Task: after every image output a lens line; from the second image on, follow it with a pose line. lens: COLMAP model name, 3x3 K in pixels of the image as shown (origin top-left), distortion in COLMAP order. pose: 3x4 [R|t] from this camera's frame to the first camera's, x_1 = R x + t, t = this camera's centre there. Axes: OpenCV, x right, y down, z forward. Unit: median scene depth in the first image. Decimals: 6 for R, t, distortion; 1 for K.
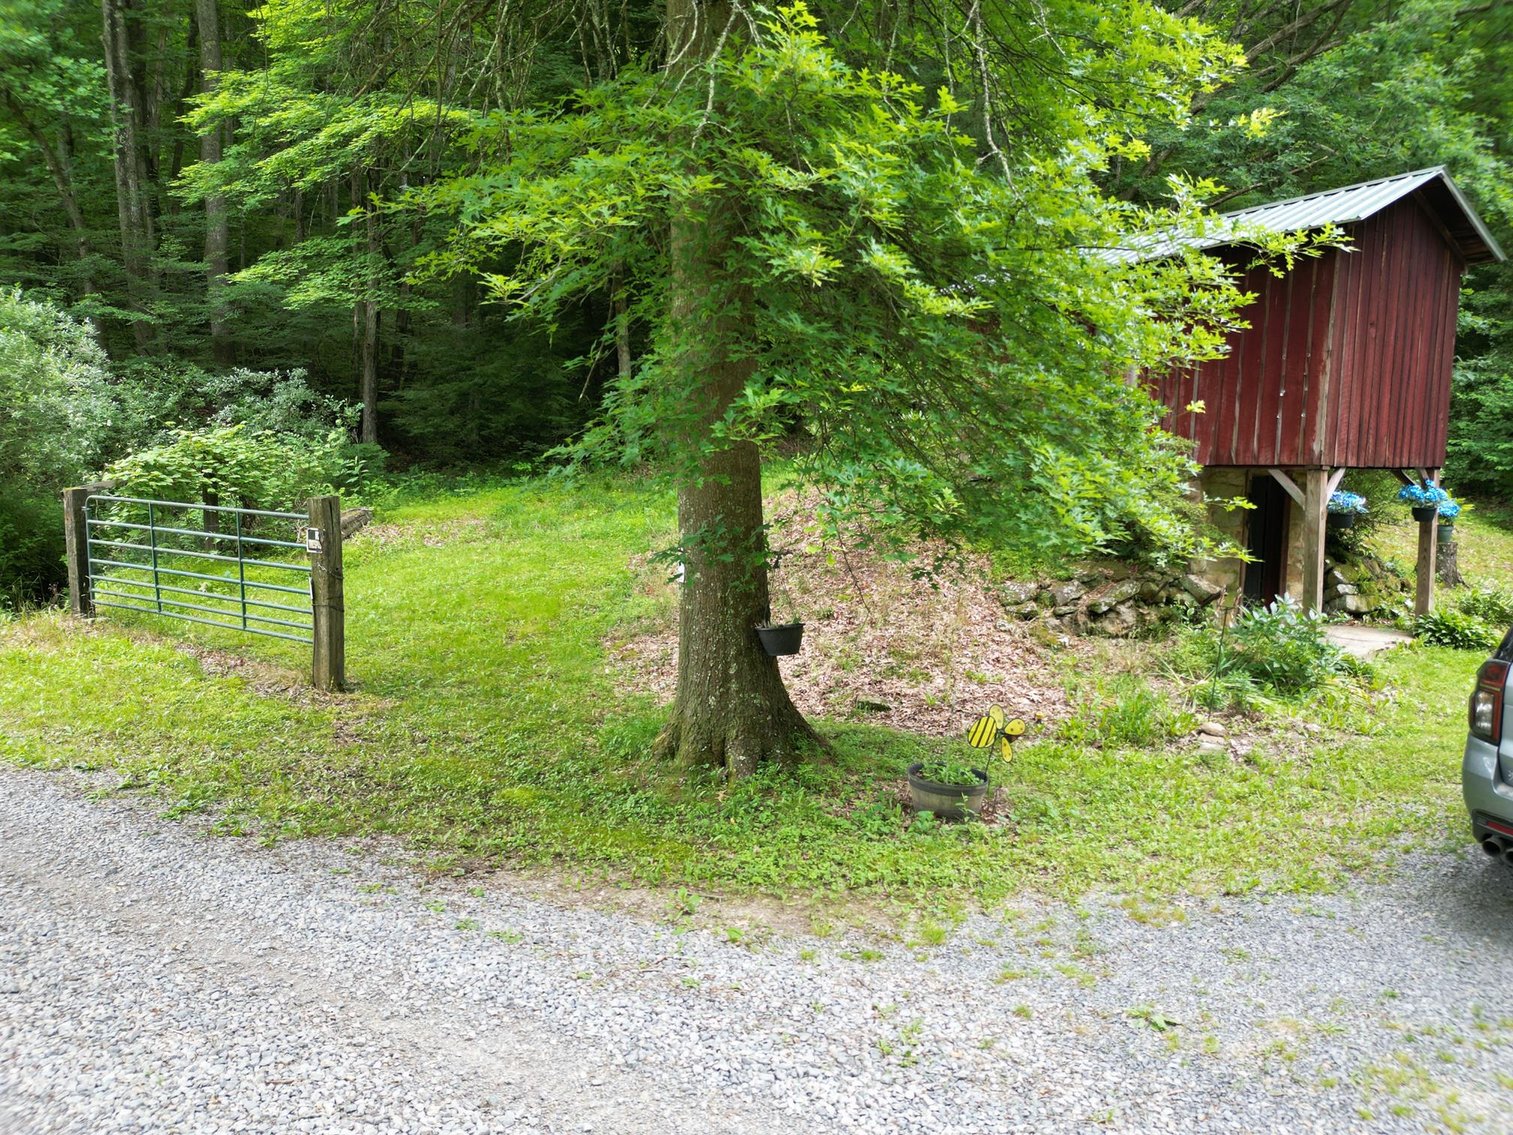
lens RADIAL K [[1056.6, 0, 757.6], [0, 1056.6, 569.5], [0, 0, 1]] dist [0.075133, -0.080388]
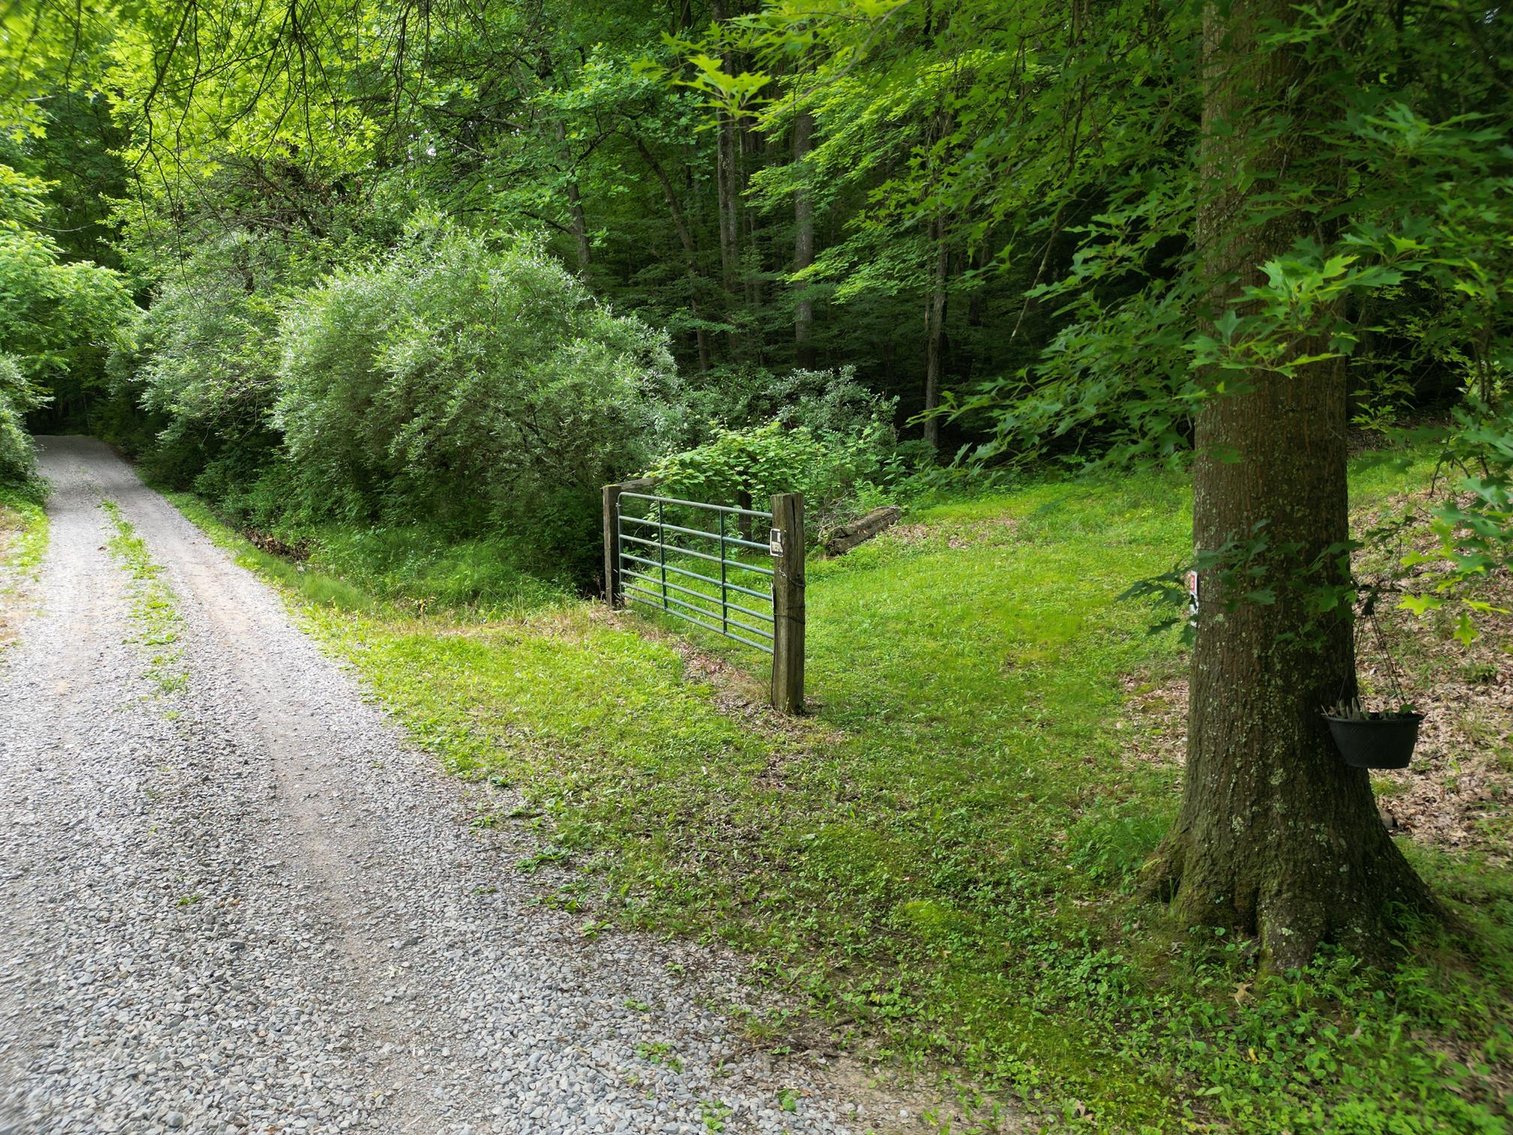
lens RADIAL K [[1056.6, 0, 757.6], [0, 1056.6, 569.5], [0, 0, 1]] dist [0.075133, -0.080388]
pose [[0.856600, 0.038683, -0.514528, 0.023733], [-0.037818, 0.999211, 0.012162, -0.014619], [0.514593, 0.009041, 0.857387, 0.235576]]
